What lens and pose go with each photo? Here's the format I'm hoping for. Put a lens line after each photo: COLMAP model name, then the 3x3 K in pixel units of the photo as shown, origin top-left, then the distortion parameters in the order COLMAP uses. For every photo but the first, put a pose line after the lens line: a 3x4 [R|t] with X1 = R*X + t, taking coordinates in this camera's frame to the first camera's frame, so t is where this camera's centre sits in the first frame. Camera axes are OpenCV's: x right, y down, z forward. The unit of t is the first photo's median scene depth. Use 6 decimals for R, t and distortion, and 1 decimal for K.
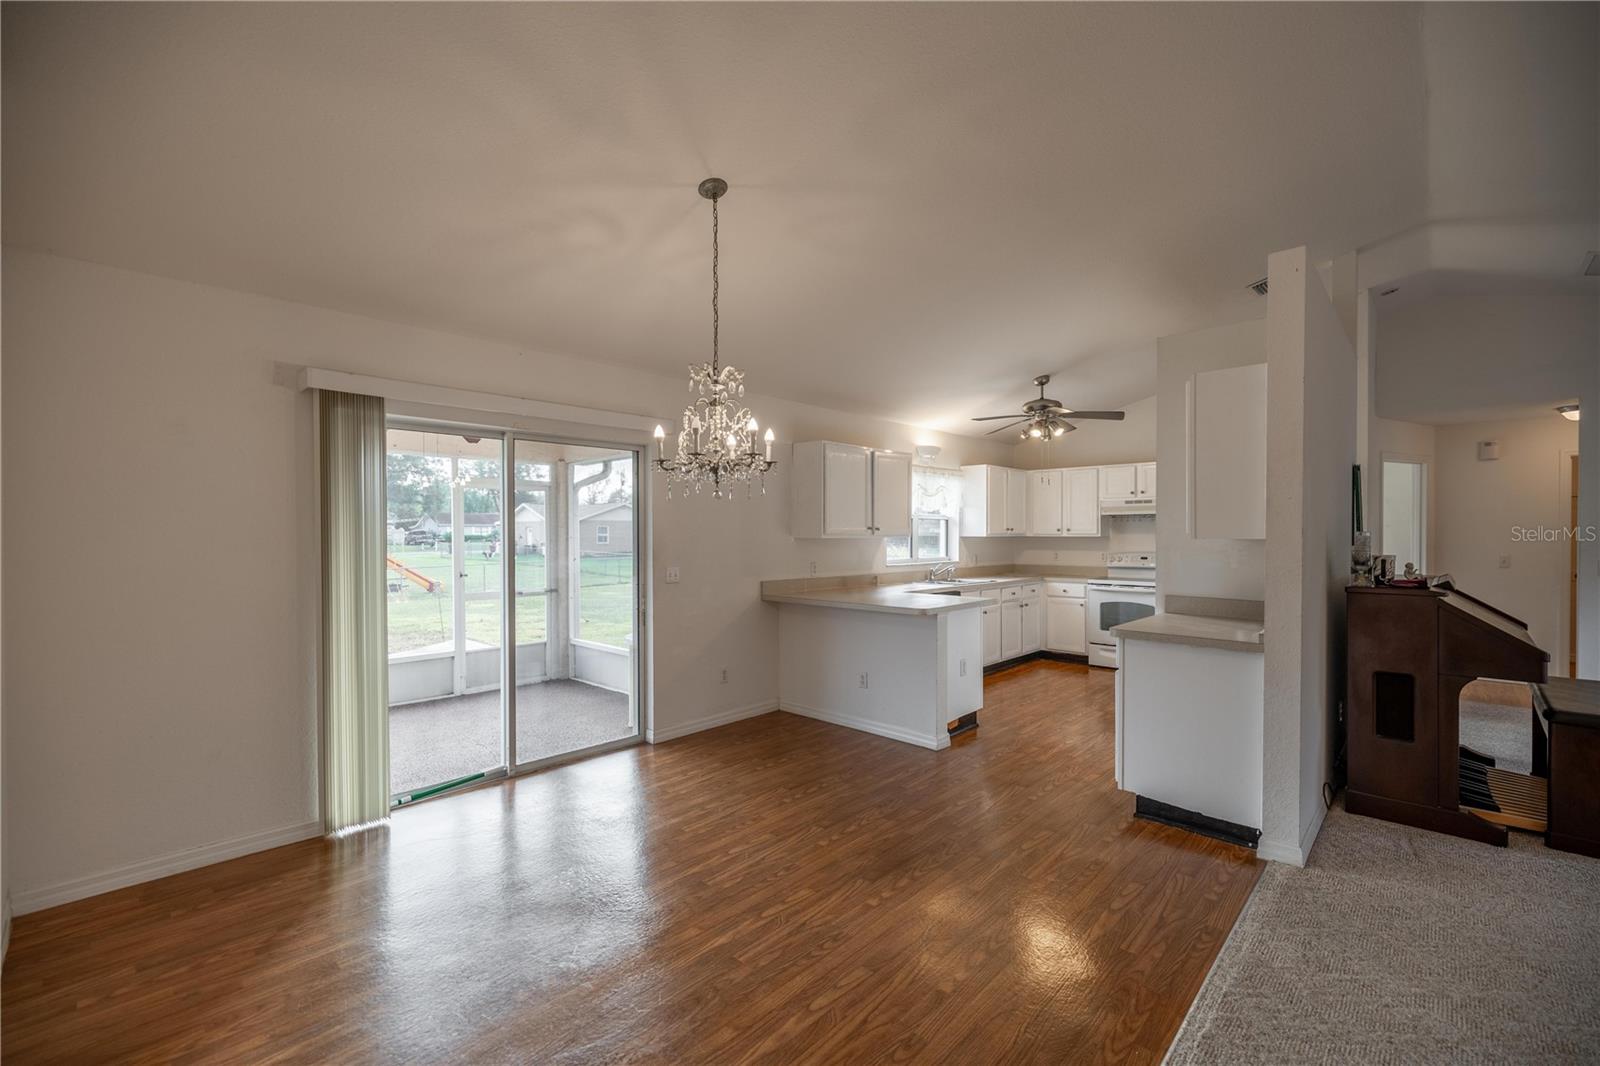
lens RADIAL K [[670.2, 0, 797.1], [0, 670.2, 530.9], [0, 0, 1]] dist [0.000969, 0.000127]
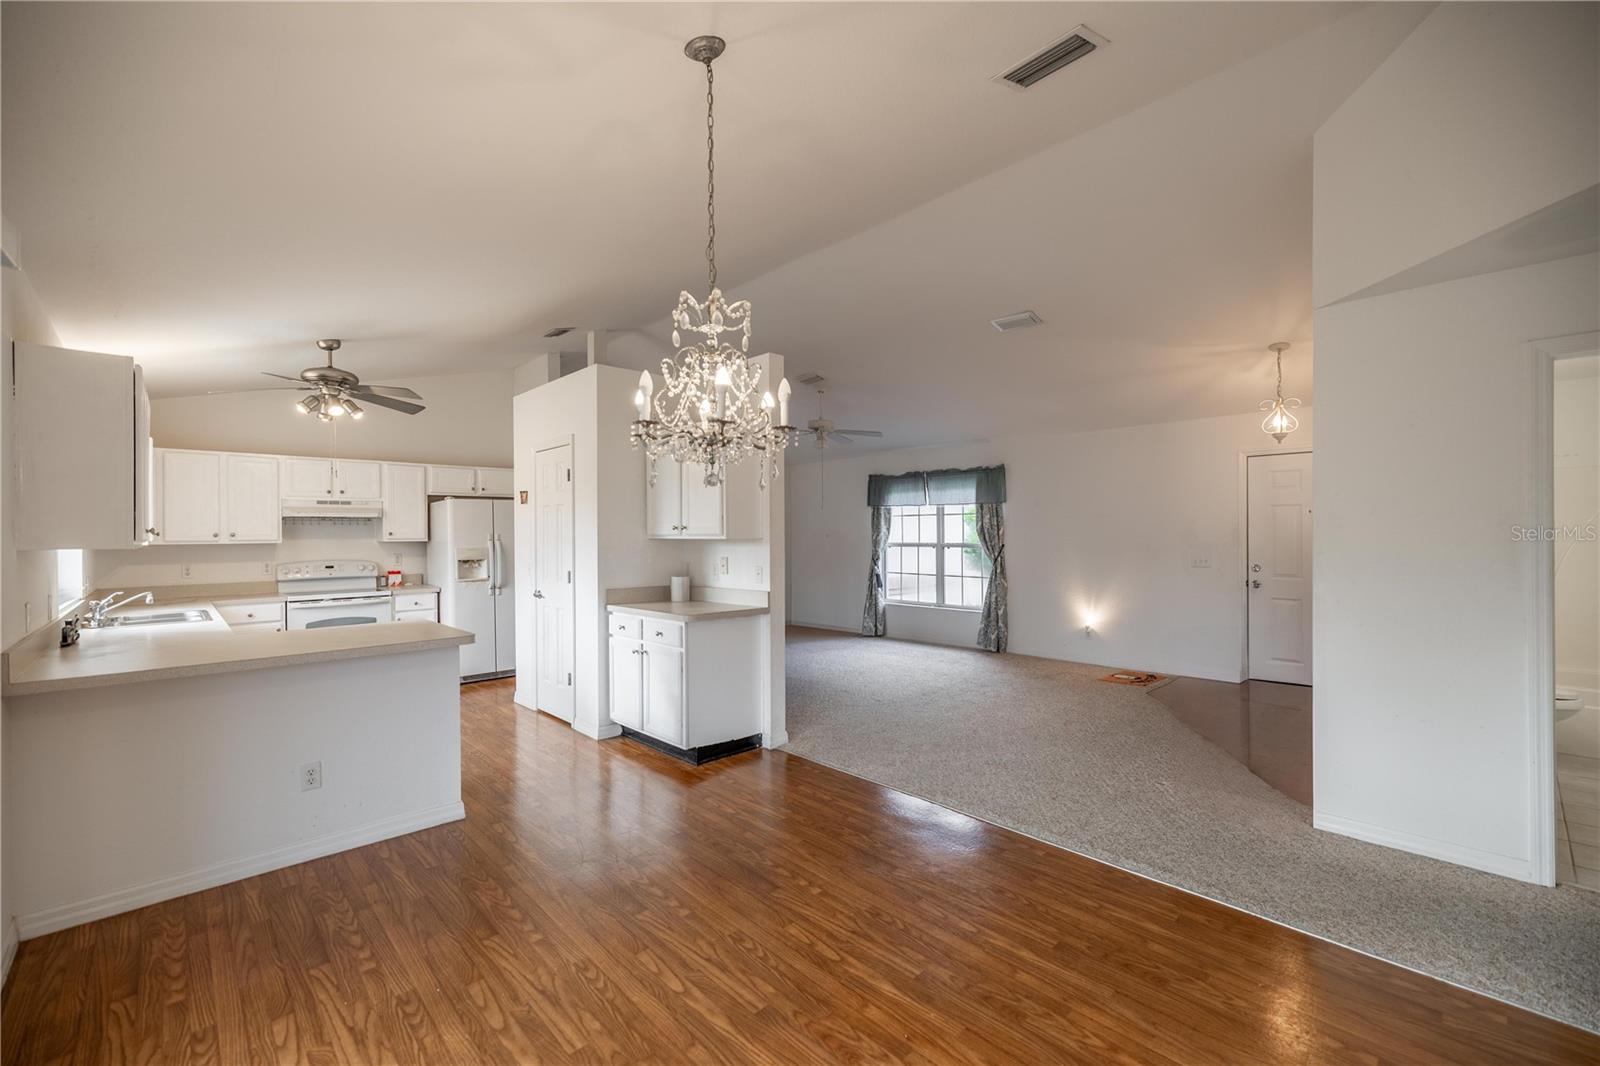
lens RADIAL K [[670.2, 0, 797.1], [0, 670.2, 530.9], [0, 0, 1]] dist [0.000969, 0.000127]
pose [[0.049587, 0.005367, 0.998755, -0.366838], [0.005511, 0.999969, -0.005647, 0.002099], [-0.998755, 0.005784, 0.049556, 0.387265]]
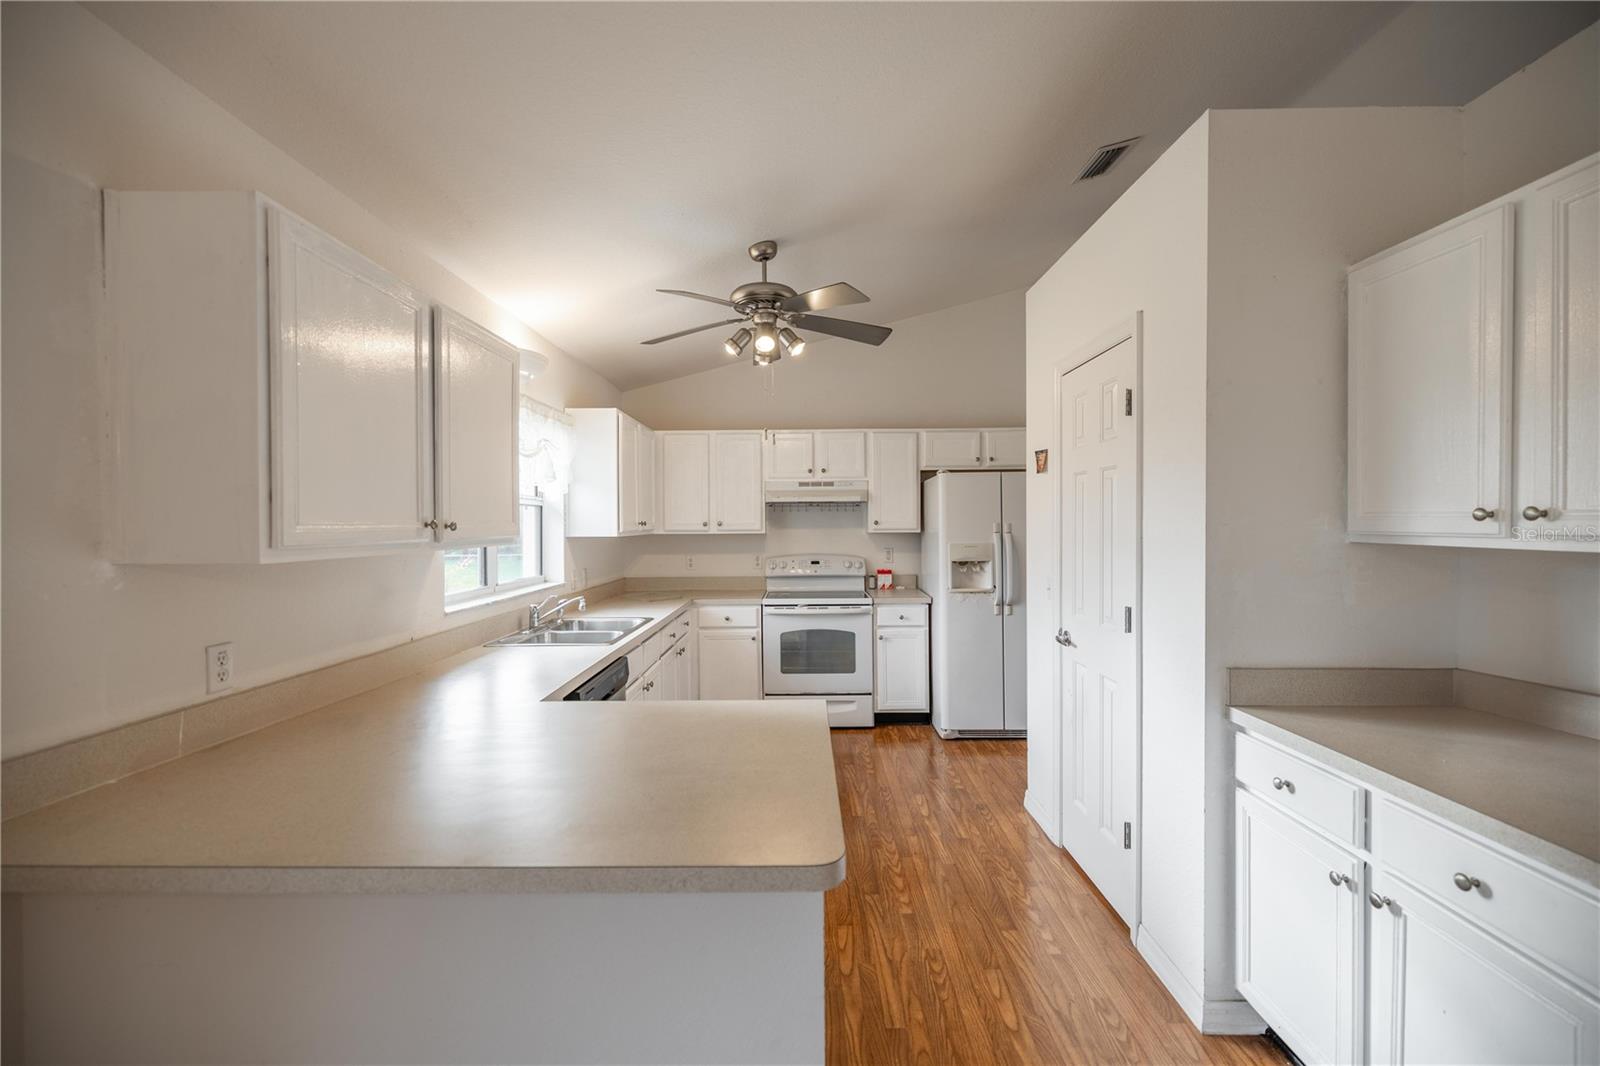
lens RADIAL K [[670.2, 0, 797.1], [0, 670.2, 530.9], [0, 0, 1]] dist [0.000969, 0.000127]
pose [[0.727239, -0.012761, 0.686266, 0.007334], [0.003857, 0.999887, 0.014505, -0.004458], [-0.686373, -0.007902, 0.727206, 0.545193]]
